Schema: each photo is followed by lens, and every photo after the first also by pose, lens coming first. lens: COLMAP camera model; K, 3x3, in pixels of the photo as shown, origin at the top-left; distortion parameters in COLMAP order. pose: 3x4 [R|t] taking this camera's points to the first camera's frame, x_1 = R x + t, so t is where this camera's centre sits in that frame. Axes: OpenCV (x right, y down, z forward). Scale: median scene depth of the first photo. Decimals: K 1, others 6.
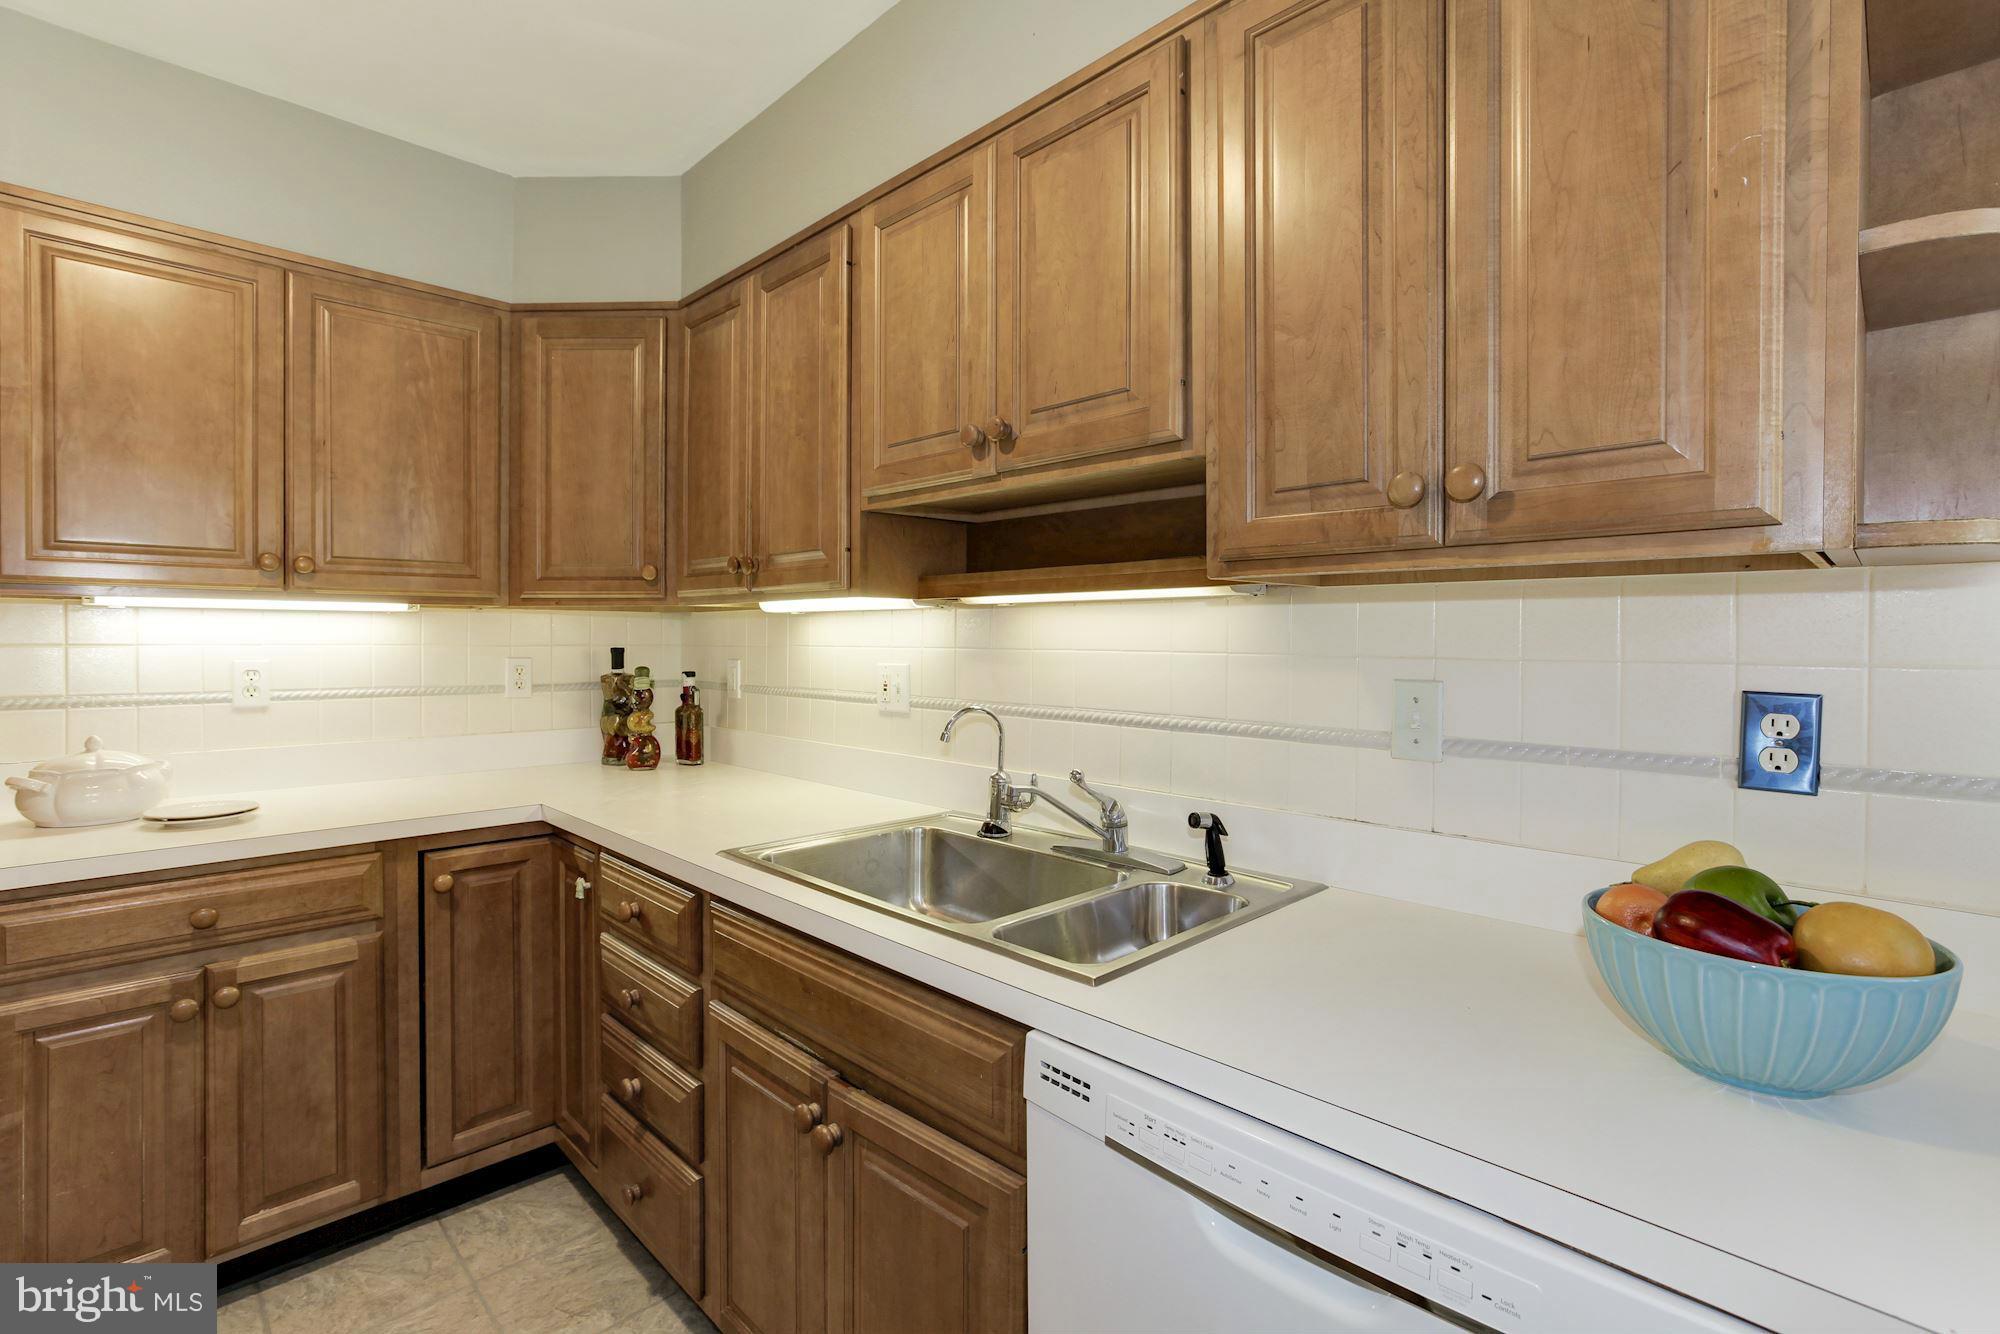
lens RADIAL K [[915.1, 0, 1007.6], [0, 915.1, 646.3], [0, 0, 1]] dist [-0.027836, 0.014691]
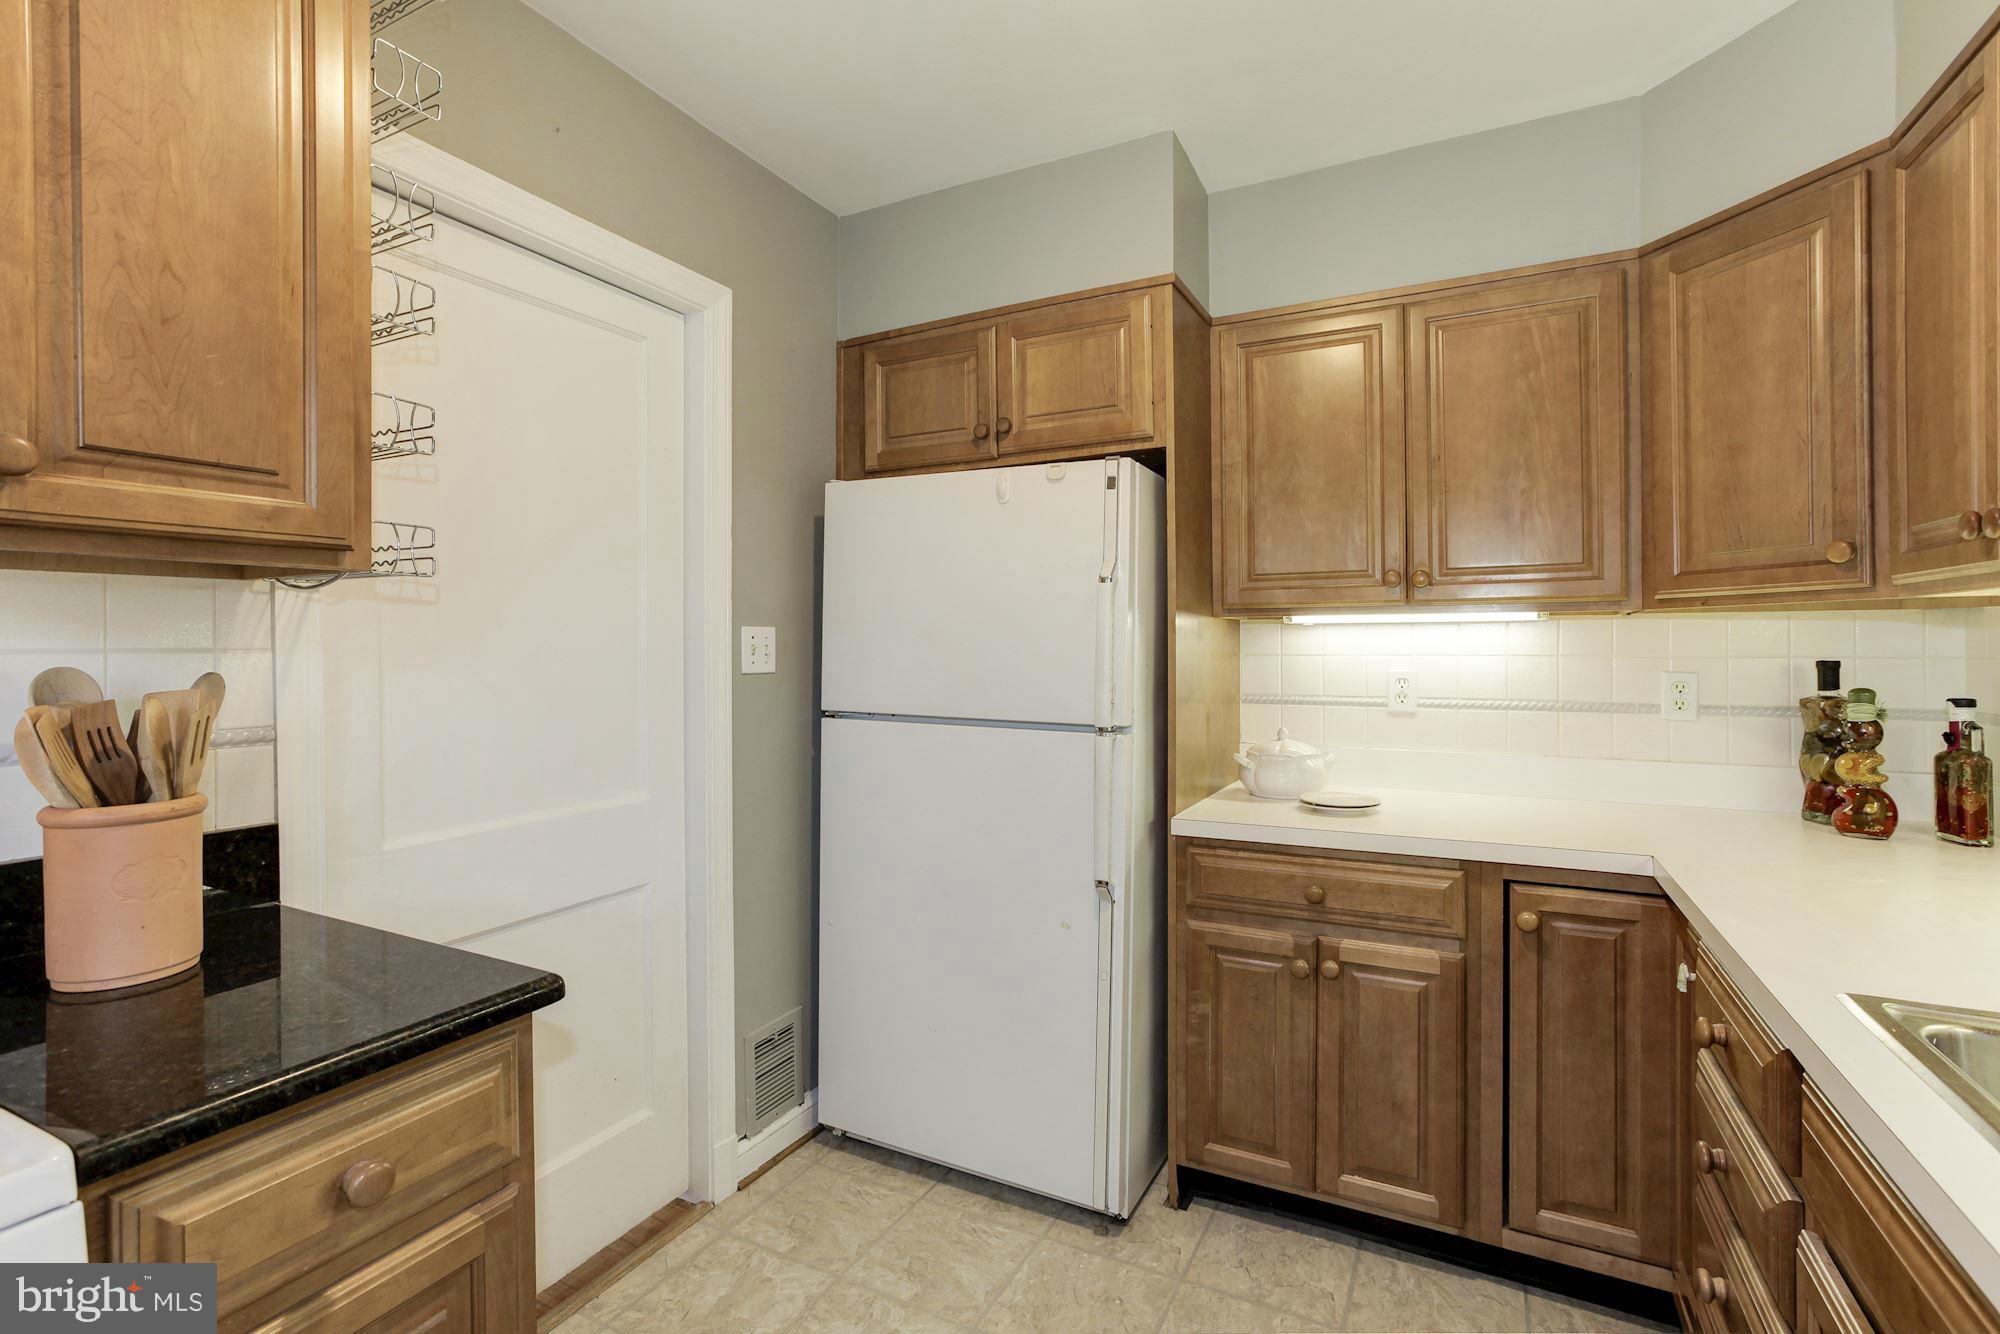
lens RADIAL K [[915.1, 0, 1007.6], [0, 915.1, 646.3], [0, 0, 1]] dist [-0.027836, 0.014691]
pose [[0.303707, -0.006979, -0.952740, 0.075110], [-0.004041, 0.999955, -0.008613, -0.001520], [0.952757, 0.006466, 0.303665, 0.220885]]
